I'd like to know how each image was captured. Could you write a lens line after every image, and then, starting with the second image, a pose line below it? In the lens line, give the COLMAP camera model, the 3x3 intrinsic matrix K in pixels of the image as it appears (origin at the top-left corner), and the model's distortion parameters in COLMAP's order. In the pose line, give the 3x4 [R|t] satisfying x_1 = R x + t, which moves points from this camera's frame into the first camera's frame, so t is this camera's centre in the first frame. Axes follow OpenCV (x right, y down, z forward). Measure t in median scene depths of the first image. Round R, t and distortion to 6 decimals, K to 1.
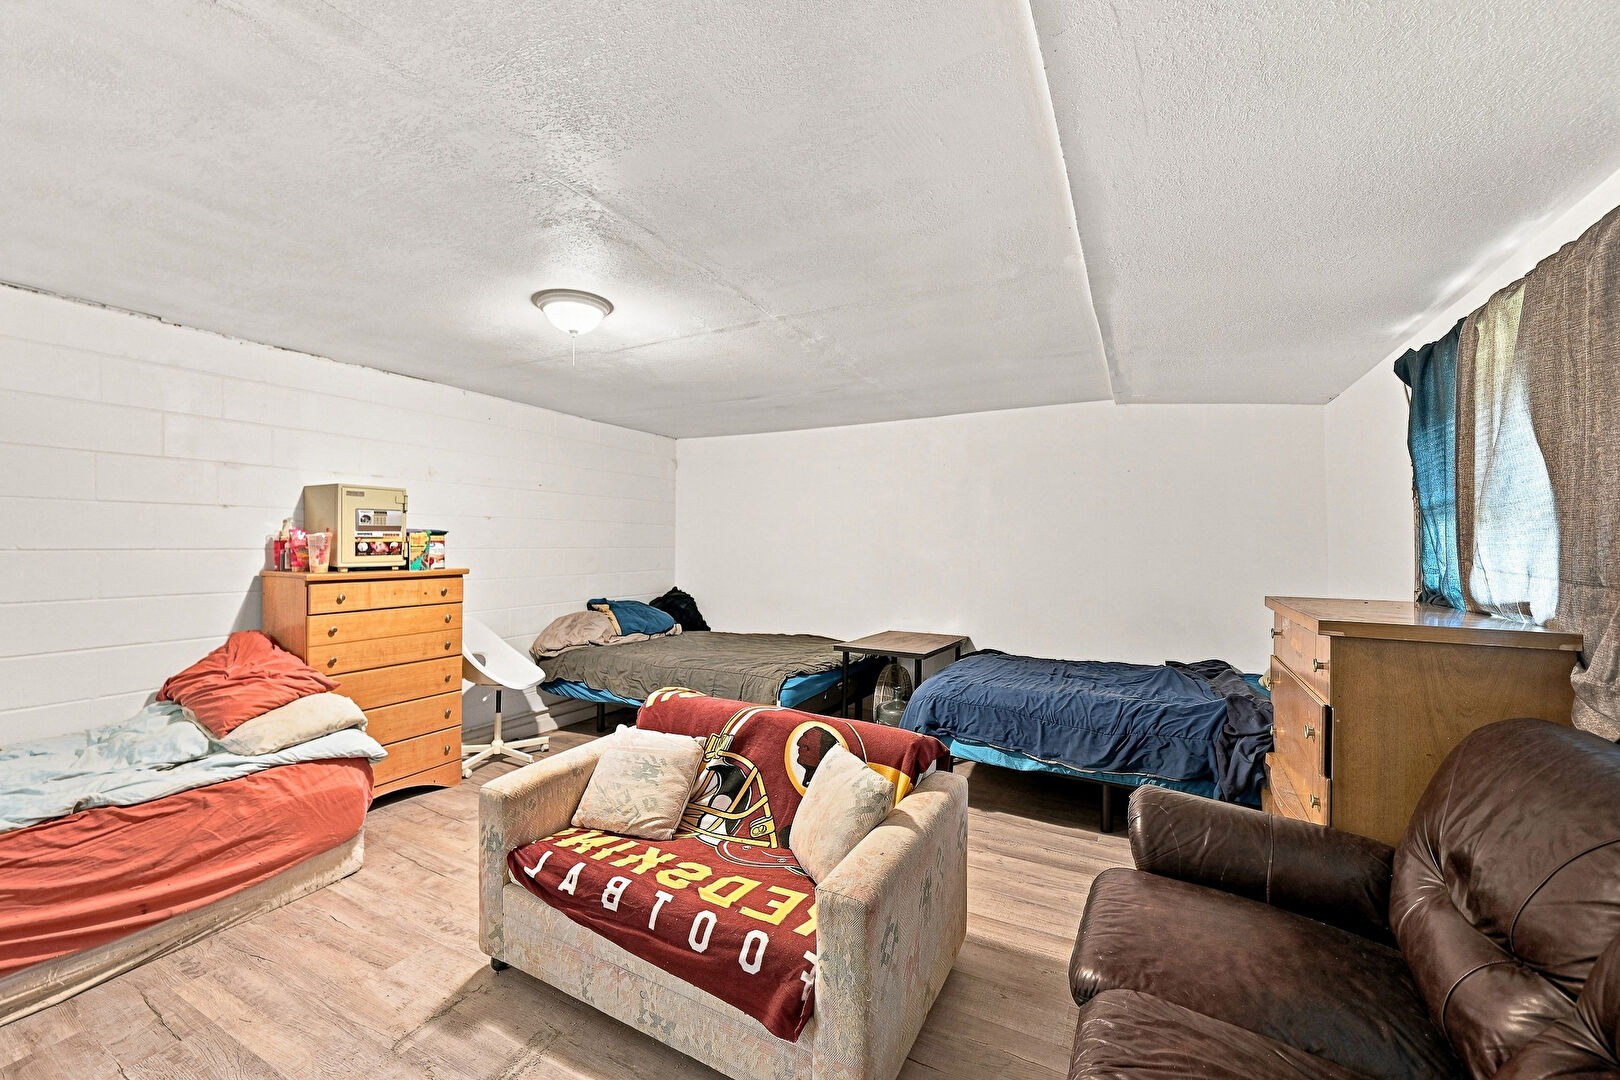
lens RADIAL K [[653.2, 0, 804.3], [0, 653.2, 545.7], [0, 0, 1]] dist [-0.002453, -0.000240]
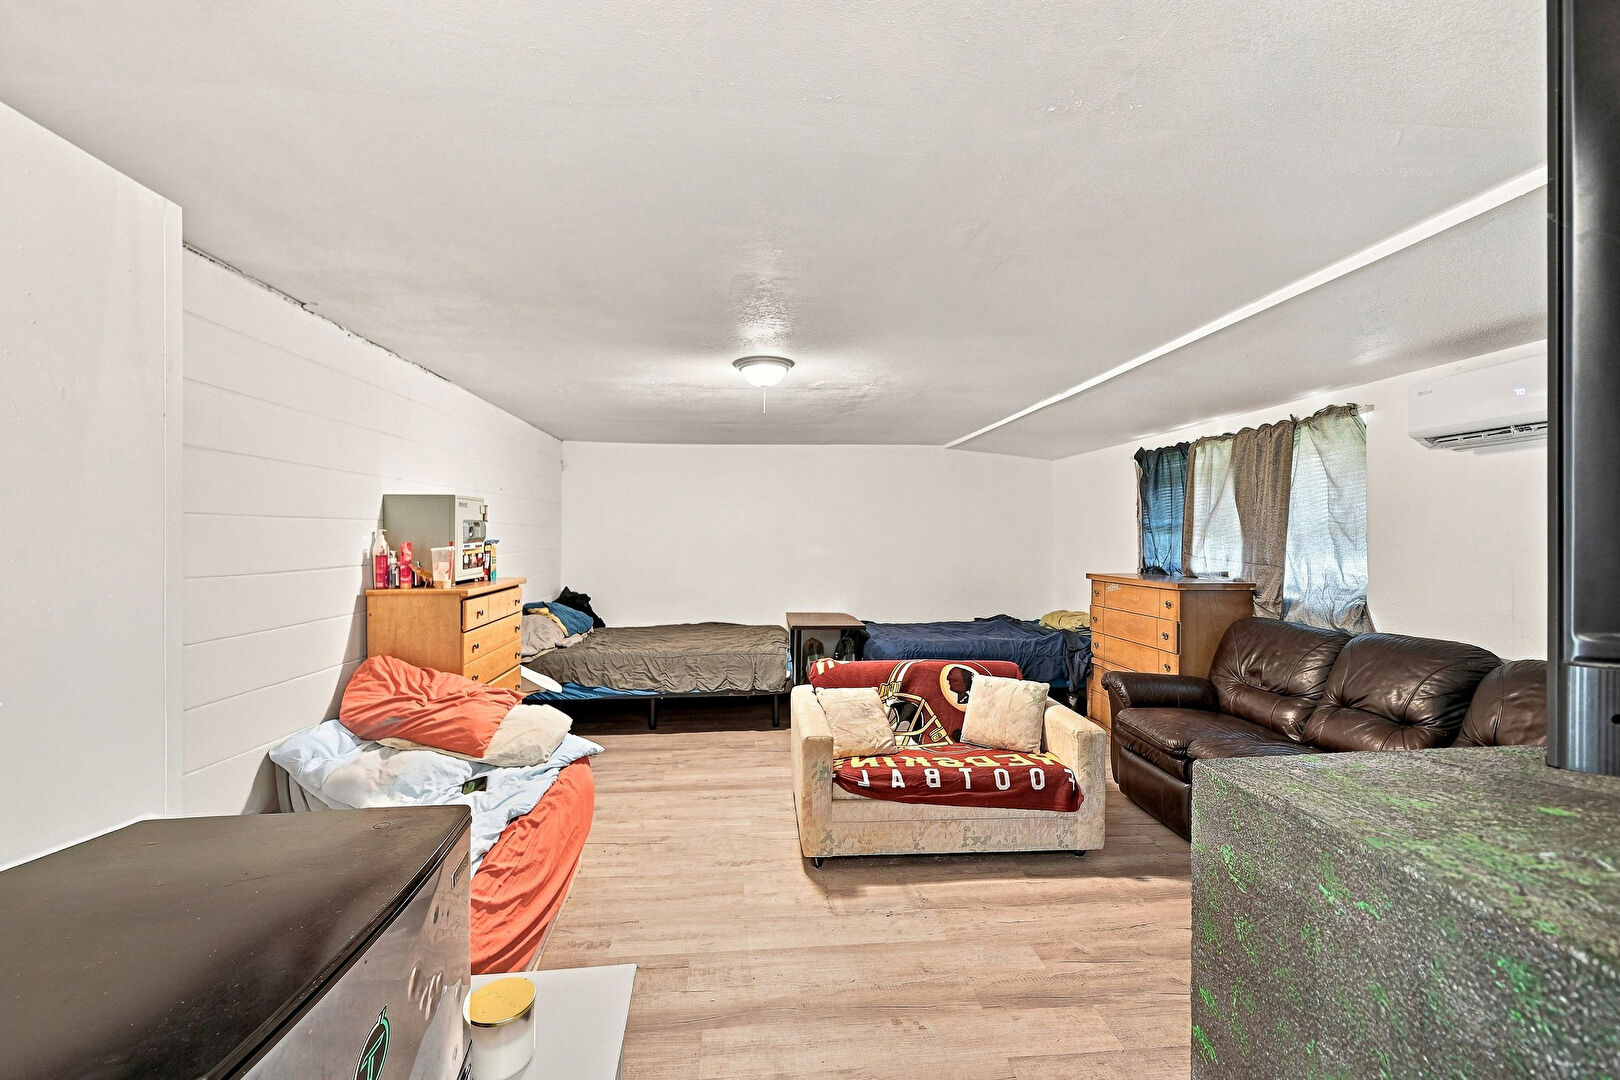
lens RADIAL K [[653.2, 0, 797.4], [0, 653.2, 539.4], [0, 0, 1]] dist [-0.002453, -0.000240]
pose [[0.836615, -0.011436, 0.547672, -1.186459], [0.006168, 0.999915, 0.011458, -0.053761], [-0.547756, -0.006208, 0.836615, -0.116154]]
